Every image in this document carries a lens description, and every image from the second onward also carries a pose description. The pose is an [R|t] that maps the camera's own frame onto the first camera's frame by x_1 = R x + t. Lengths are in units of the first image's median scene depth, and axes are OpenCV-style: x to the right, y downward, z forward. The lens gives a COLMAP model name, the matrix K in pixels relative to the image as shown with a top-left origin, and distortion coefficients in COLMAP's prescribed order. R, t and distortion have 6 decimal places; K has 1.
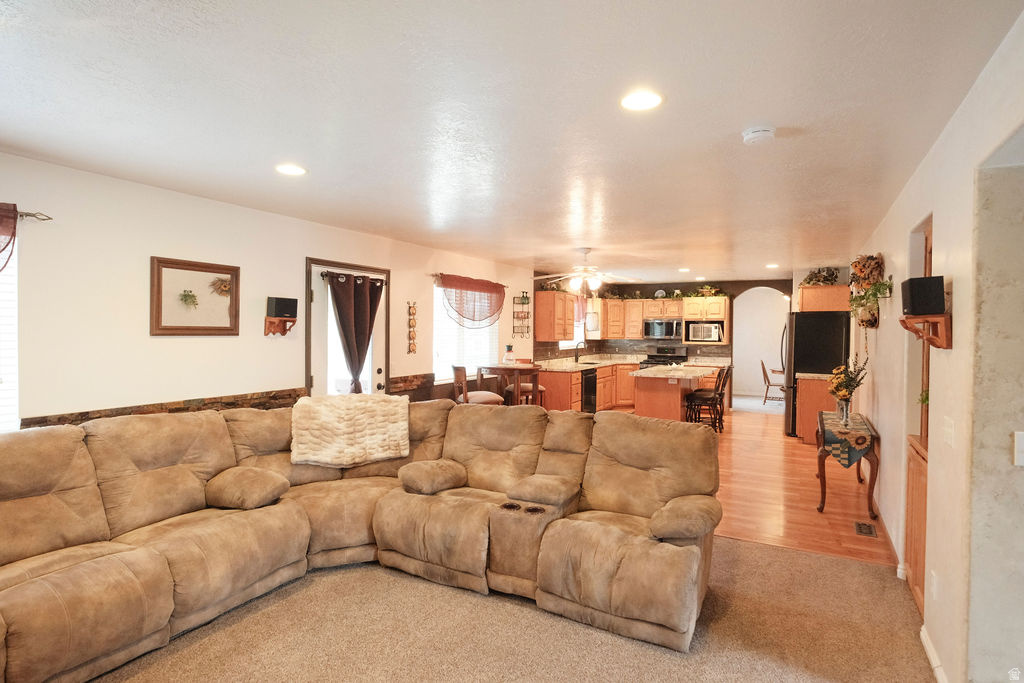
lens RADIAL K [[537.5, 0, 505.5], [0, 537.5, 343.5], [0, 0, 1]] dist [0.005326, -0.002476]
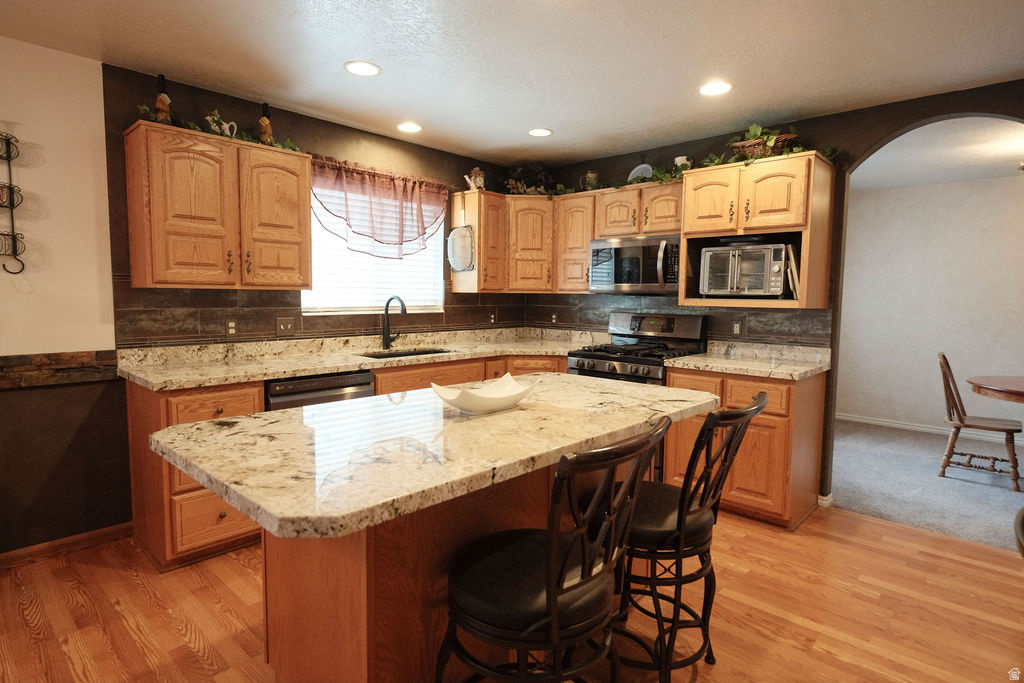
lens RADIAL K [[537.5, 0, 515.9], [0, 537.5, 347.5], [0, 0, 1]] dist [0.005326, -0.002476]
pose [[0.950585, 0.032085, -0.308801, 0.338975], [-0.010849, 0.997471, 0.070243, 0.004758], [0.310274, -0.063422, 0.948529, 0.632281]]
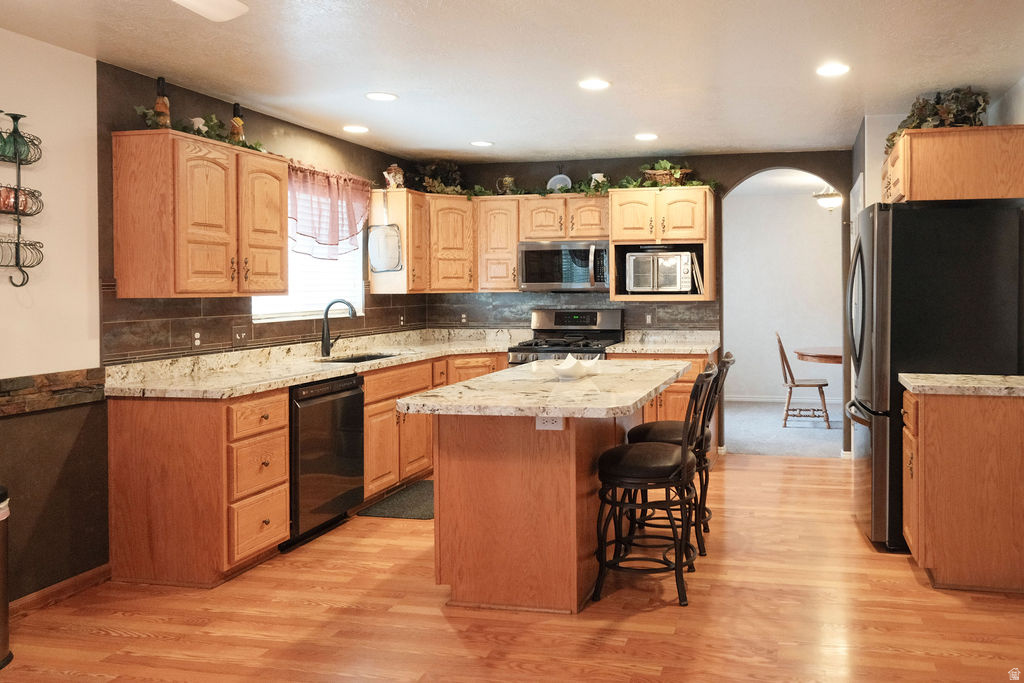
lens RADIAL K [[1015.5, 0, 516.1], [0, 1015.5, 336.8], [0, 0, 1]] dist [-0.003114, 0.000000]
pose [[0.978803, -0.027433, 0.202960, 0.097204], [0.021688, 0.999300, 0.030474, 0.002927], [-0.203654, -0.025426, 0.978713, 0.244936]]
